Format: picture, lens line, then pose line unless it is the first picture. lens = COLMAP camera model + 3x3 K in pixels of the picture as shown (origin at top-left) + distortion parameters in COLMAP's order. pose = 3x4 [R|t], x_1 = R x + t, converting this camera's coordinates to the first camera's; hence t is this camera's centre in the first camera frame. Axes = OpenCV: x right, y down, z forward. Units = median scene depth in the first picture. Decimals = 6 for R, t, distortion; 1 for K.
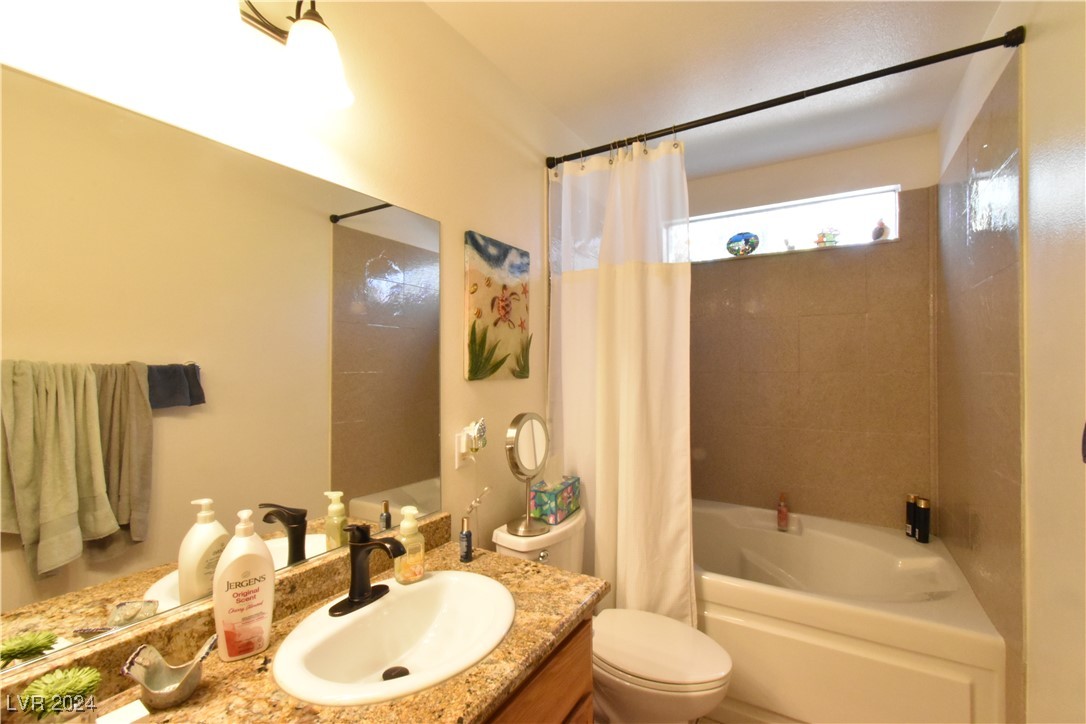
lens RADIAL K [[477.1, 0, 545.3], [0, 477.1, 364.9], [0, 0, 1]] dist [0.002420, 0.000118]
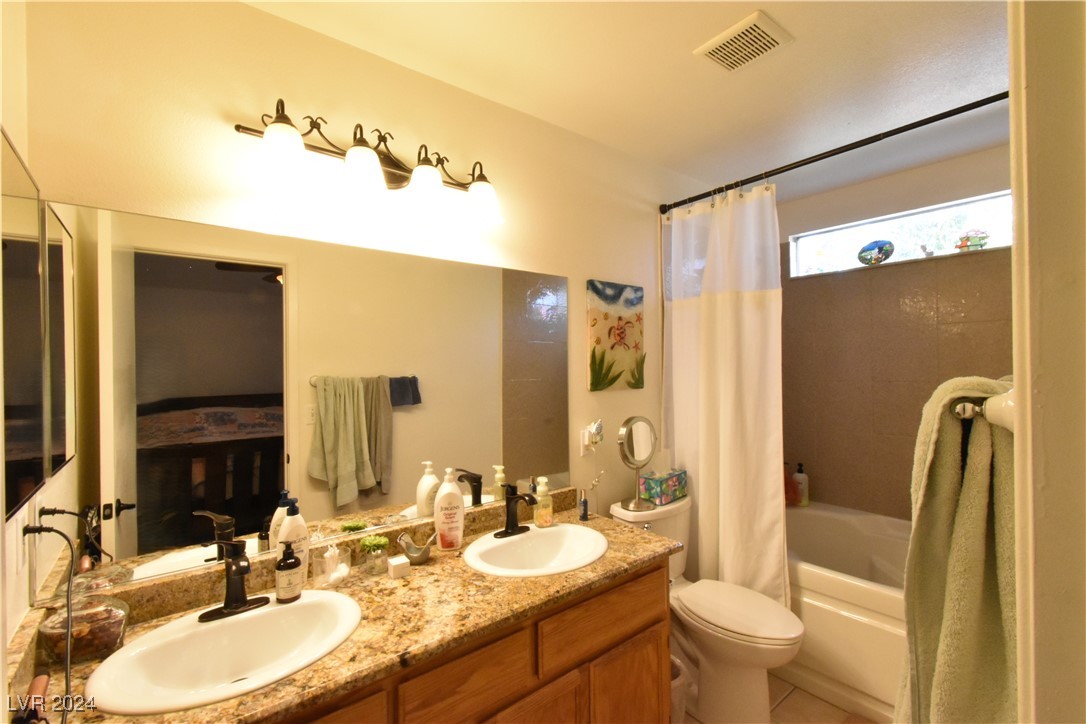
lens RADIAL K [[477.1, 0, 545.3], [0, 477.1, 364.9], [0, 0, 1]] dist [0.002420, 0.000118]
pose [[0.940448, -0.009310, -0.339809, 0.166289], [0.009318, 0.999955, -0.001607, -0.037811], [0.339809, -0.001655, 0.940493, -0.288766]]
